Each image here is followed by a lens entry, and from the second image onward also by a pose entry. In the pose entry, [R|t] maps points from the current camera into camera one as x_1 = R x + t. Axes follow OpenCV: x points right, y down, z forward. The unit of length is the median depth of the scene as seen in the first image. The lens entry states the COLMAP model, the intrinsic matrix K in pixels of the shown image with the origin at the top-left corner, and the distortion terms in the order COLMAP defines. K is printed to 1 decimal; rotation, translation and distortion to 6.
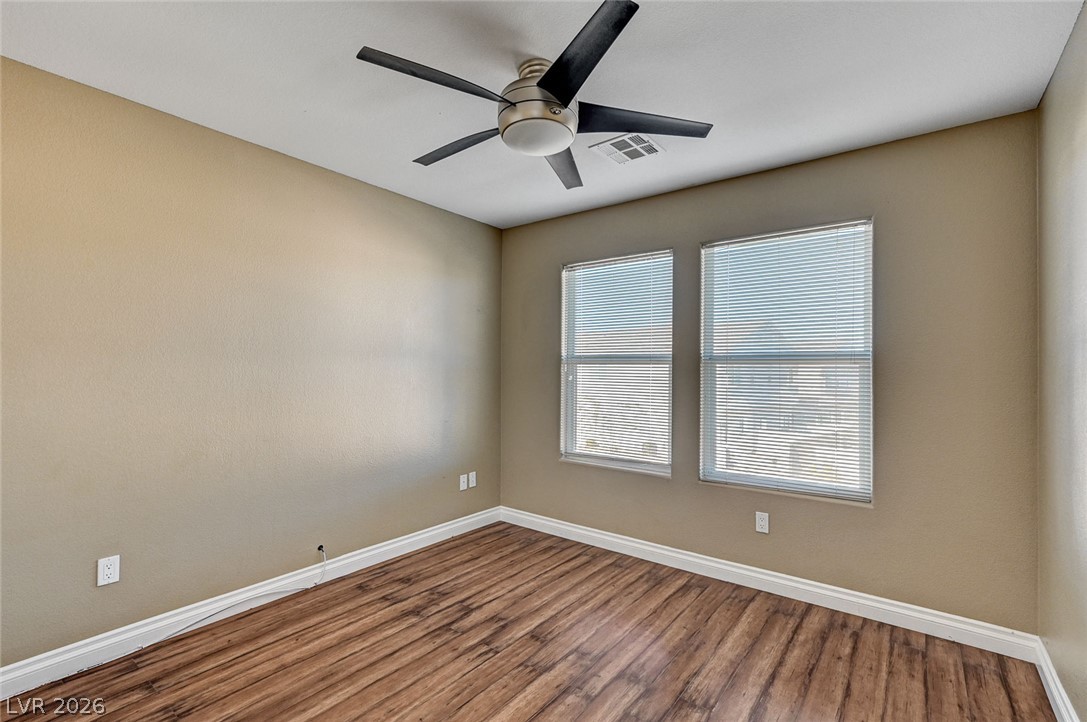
lens RADIAL K [[472.8, 0, 543.7], [0, 472.8, 368.5], [0, 0, 1]] dist [0.000046, -0.000025]
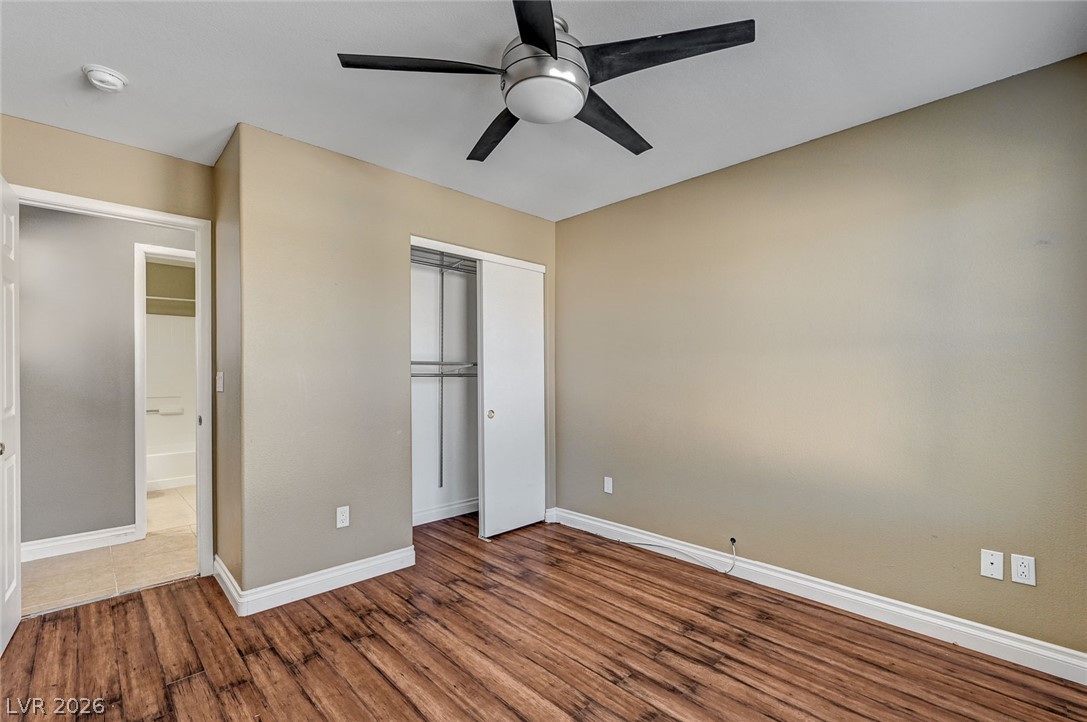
lens RADIAL K [[472.8, 0, 543.7], [0, 472.8, 368.5], [0, 0, 1]] dist [0.000046, -0.000025]
pose [[-0.118604, -0.009143, -0.992900, 0.645129], [0.002573, 0.999951, -0.009515, 0.024936], [0.992938, -0.003683, -0.118575, 0.800307]]
